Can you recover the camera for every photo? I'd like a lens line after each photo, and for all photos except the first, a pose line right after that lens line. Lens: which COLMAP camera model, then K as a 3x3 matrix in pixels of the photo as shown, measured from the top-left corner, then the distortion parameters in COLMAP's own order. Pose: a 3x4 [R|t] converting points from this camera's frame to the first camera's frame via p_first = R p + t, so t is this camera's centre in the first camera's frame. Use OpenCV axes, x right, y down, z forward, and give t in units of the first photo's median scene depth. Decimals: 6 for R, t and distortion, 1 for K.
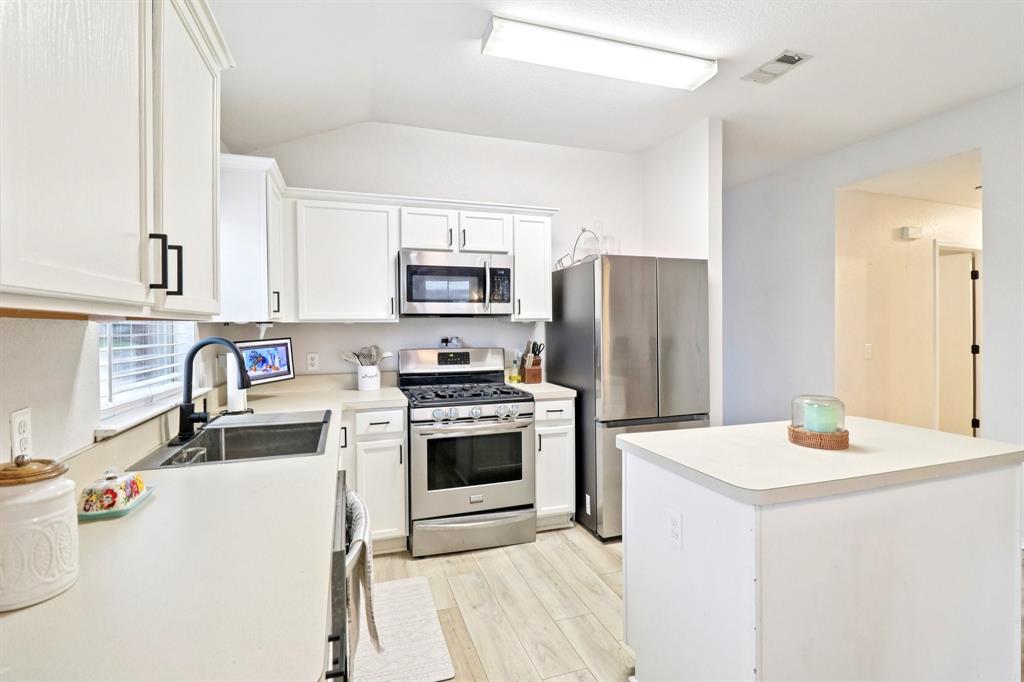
lens RADIAL K [[475.9, 0, 508.0], [0, 475.9, 320.4], [0, 0, 1]] dist [0.001145, -0.000248]
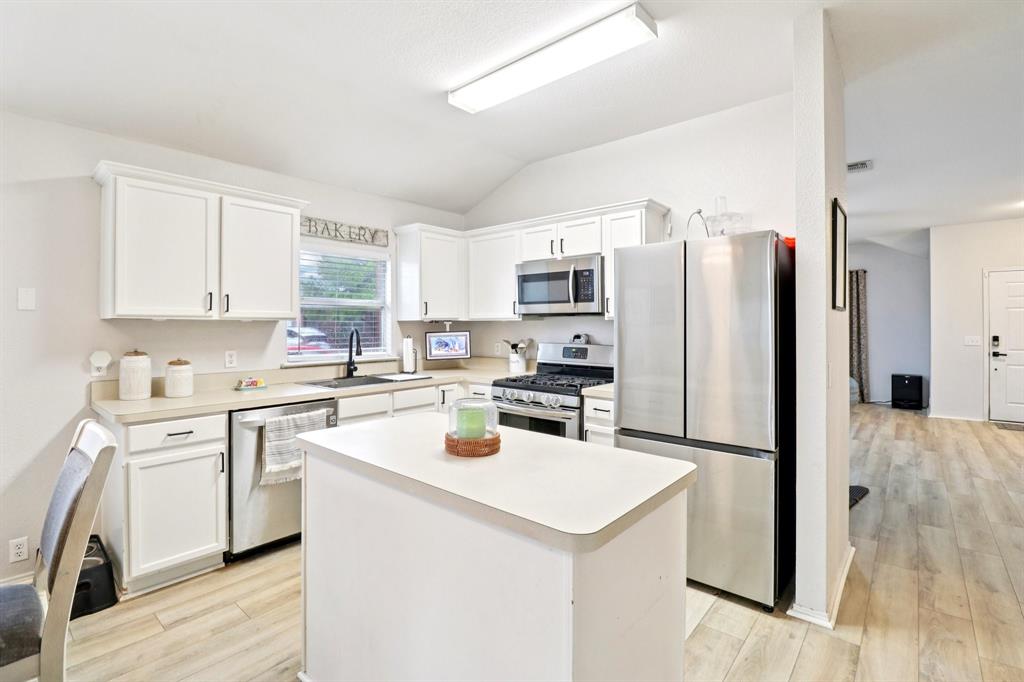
lens RADIAL K [[468.2, 0, 511.4], [0, 468.2, 321.9], [0, 0, 1]] dist [-0.013091, -0.005556]
pose [[0.508096, 0.002390, -0.861297, 0.837568], [0.004676, 0.999974, 0.005533, 0.000370], [0.861288, -0.006838, 0.508072, 0.342049]]
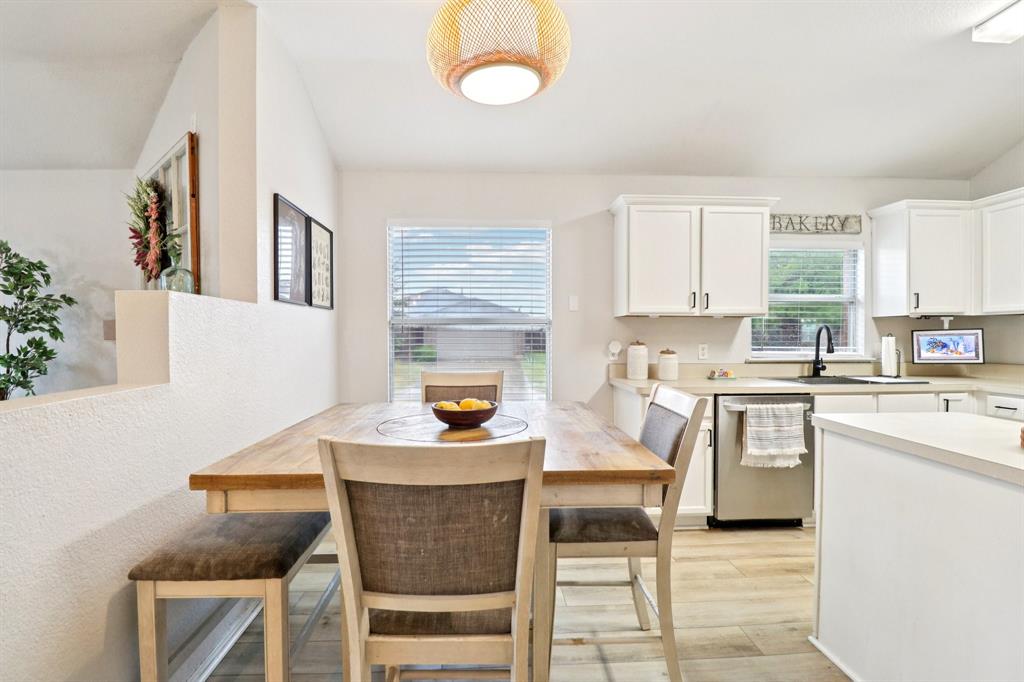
lens RADIAL K [[479.8, 0, 512.0], [0, 479.8, 341.0], [0, 0, 1]] dist [-0.004107, -0.009979]
pose [[-0.273162, 0.019952, -0.961761, 0.913527], [0.011885, 0.999779, 0.017365, 0.031386], [0.961895, -0.006687, -0.273339, 0.200401]]
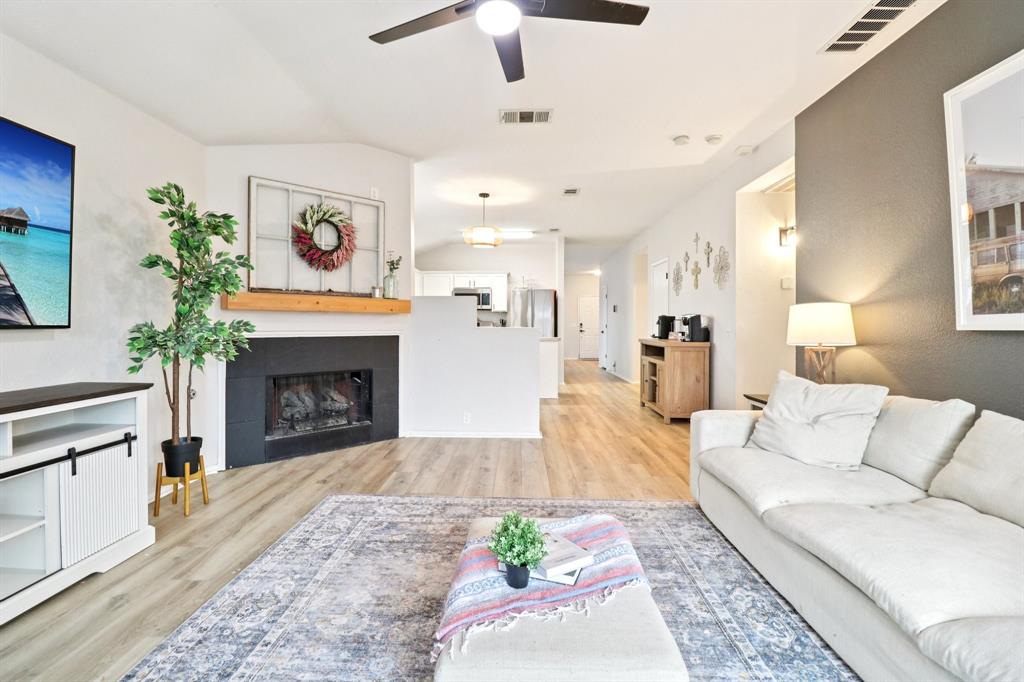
lens RADIAL K [[477.2, 0, 511.3], [0, 477.2, 307.9], [0, 0, 1]] dist [-0.012745, -0.001646]
pose [[0.943877, -0.005516, -0.330252, 1.151766], [-0.003581, 0.999631, -0.026930, 0.061776], [0.330279, 0.026601, 0.943509, -1.803046]]
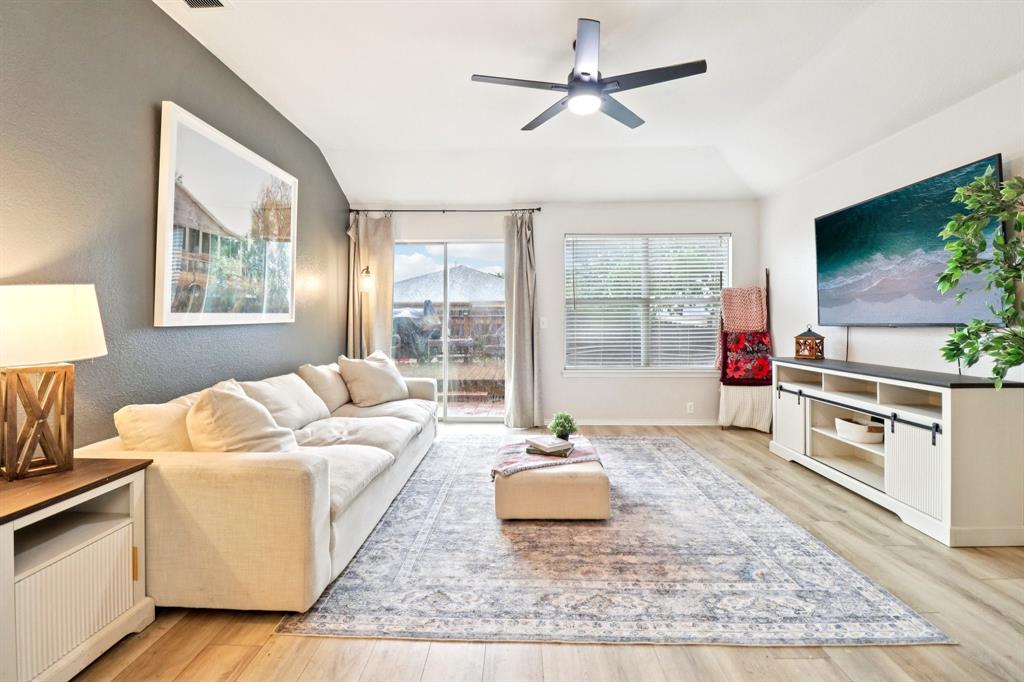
lens RADIAL K [[477.2, 0, 511.3], [0, 477.2, 307.9], [0, 0, 1]] dist [-0.012745, -0.001646]
pose [[-0.944367, 0.011301, 0.328699, 0.752990], [0.000485, 0.999456, -0.032969, 0.069920], [-0.328892, -0.030976, -0.943859, -0.296536]]
